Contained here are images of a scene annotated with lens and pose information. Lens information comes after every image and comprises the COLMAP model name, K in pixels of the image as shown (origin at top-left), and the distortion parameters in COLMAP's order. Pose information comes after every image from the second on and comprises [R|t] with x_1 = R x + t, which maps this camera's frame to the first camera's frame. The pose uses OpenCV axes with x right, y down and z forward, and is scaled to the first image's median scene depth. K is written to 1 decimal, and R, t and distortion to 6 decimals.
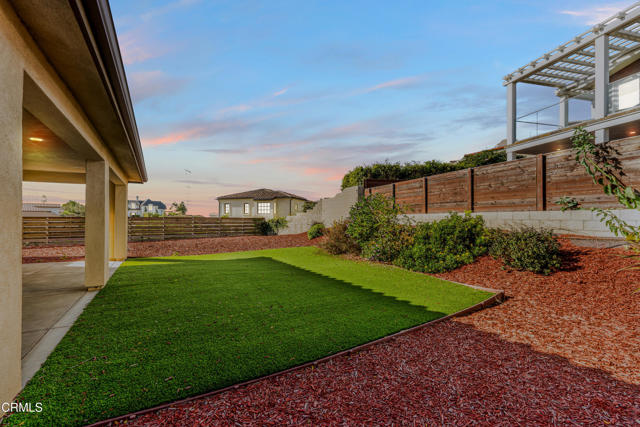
lens RADIAL K [[285.1, 0, 320.0], [0, 285.1, 215.7], [0, 0, 1]] dist [0.001742, 0.000010]
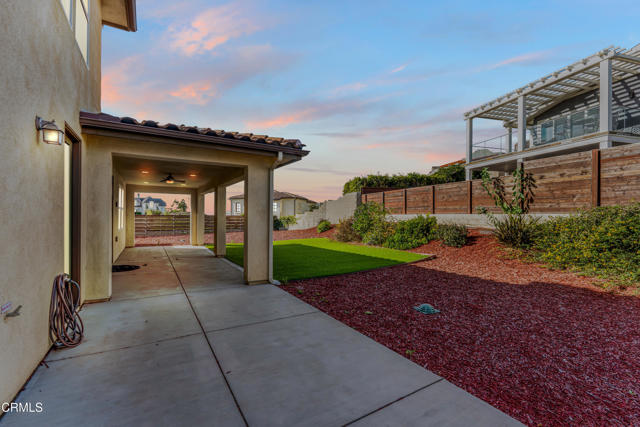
lens RADIAL K [[285.1, 0, 319.6], [0, 285.1, 214.9], [0, 0, 1]] dist [0.001742, 0.000010]
pose [[0.999607, 0.001632, 0.027995, -0.095544], [-0.001878, 0.999960, 0.008745, -0.014208], [-0.027980, -0.008794, 0.999570, -0.397417]]
